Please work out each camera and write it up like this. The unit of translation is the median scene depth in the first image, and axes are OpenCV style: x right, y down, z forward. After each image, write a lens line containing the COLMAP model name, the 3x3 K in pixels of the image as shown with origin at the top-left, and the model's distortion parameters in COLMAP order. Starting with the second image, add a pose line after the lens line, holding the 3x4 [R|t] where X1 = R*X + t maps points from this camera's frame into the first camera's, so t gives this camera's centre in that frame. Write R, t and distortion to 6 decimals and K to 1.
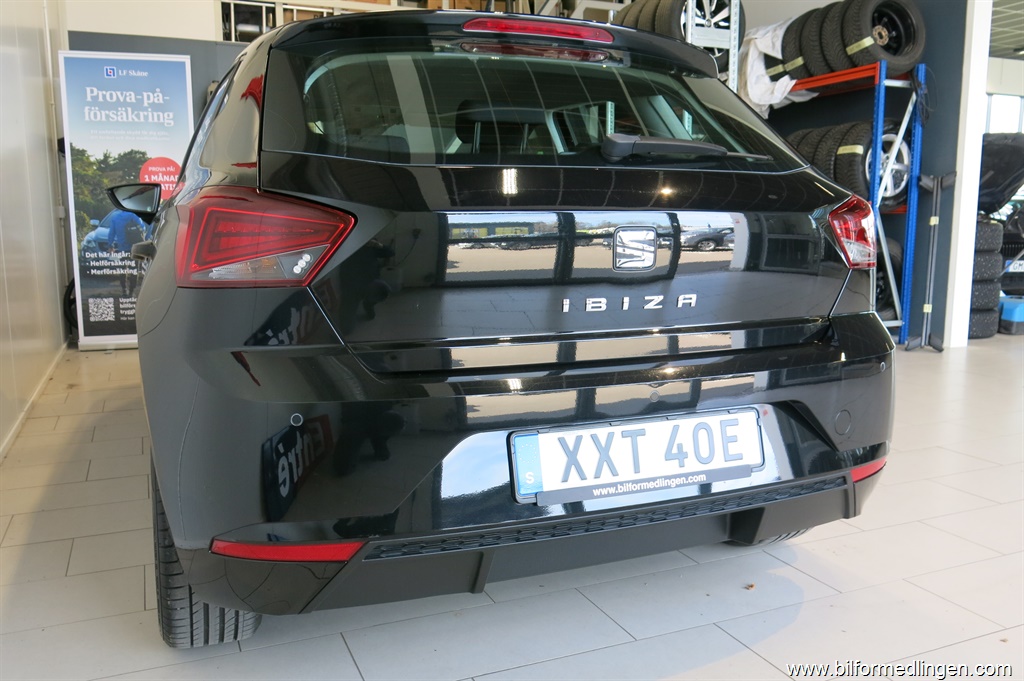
lens RADIAL K [[846.7, 0, 512.0], [0, 846.7, 340.5], [0, 0, 1]] dist [0.028490, -0.073081]
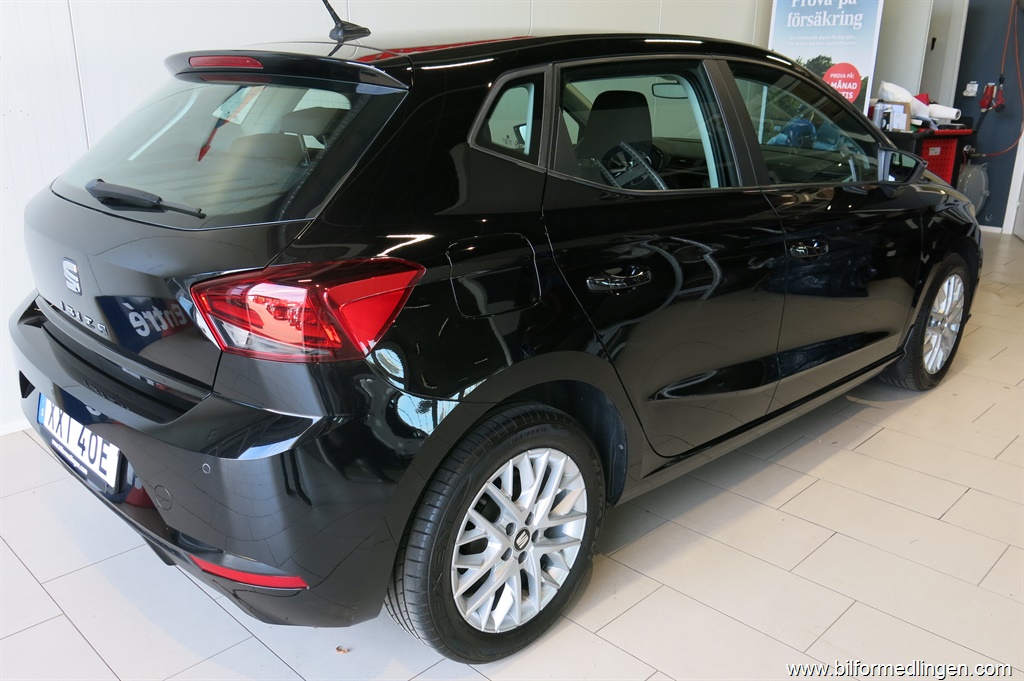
lens RADIAL K [[858.8, 0, 505.7], [0, 858.8, 341.1], [0, 0, 1]] dist [-0.009366, -0.010917]
pose [[0.372472, 0.290931, -0.881263, 0.393823], [-0.141499, 0.956293, 0.255895, -0.111331], [0.917193, 0.029384, 0.397359, 0.281764]]
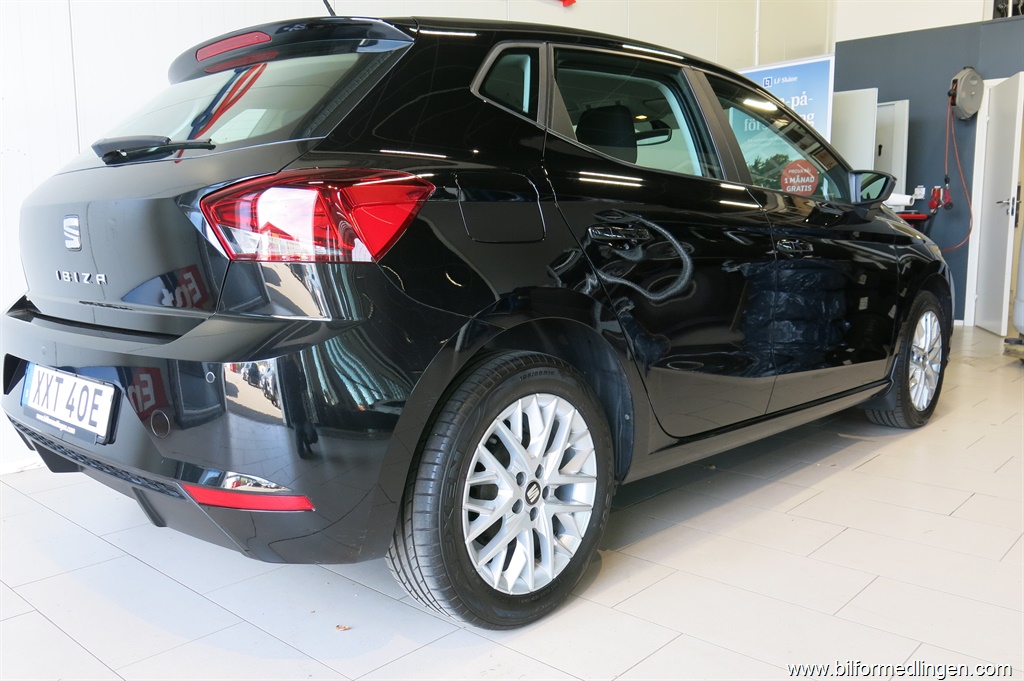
lens RADIAL K [[846.7, 0, 512.0], [0, 846.7, 340.5], [0, 0, 1]] dist [0.028490, -0.073081]
pose [[0.412330, 0.117744, -0.903394, 0.400801], [-0.122573, 0.989767, 0.073056, -0.031701], [0.902751, 0.080609, 0.422543, 0.276966]]
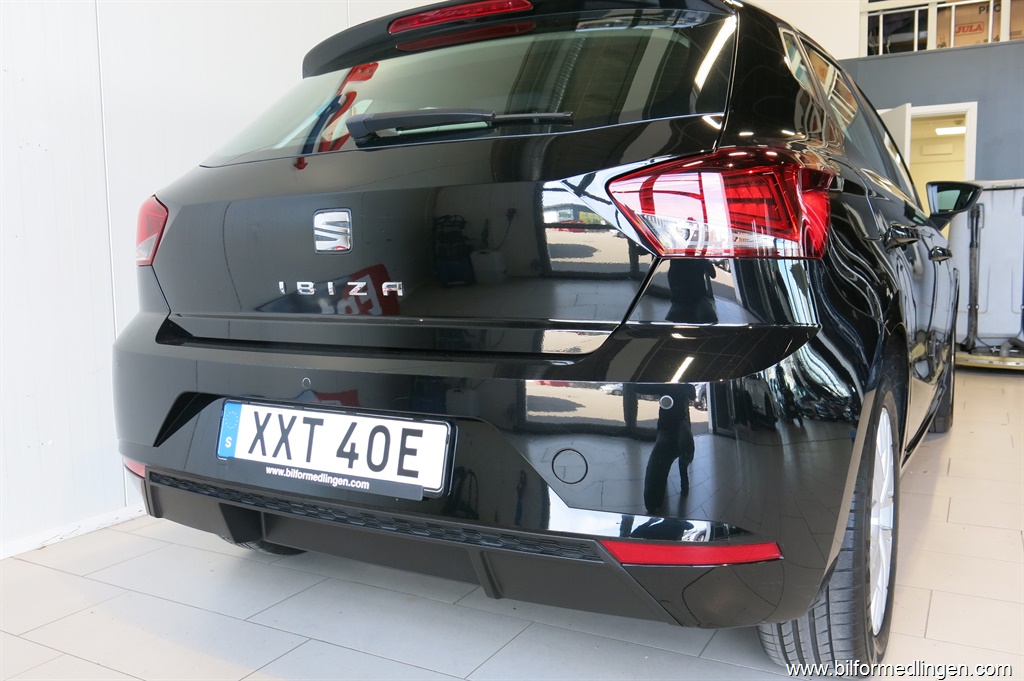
lens RADIAL K [[838.3, 0, 512.0], [0, 838.3, 340.5], [0, 0, 1]] dist [-0.004970, -0.004940]
pose [[0.609899, 0.070492, -0.789338, 0.267385], [-0.095092, 0.995349, 0.015415, -0.004880], [0.786753, 0.065658, 0.613766, 0.151383]]
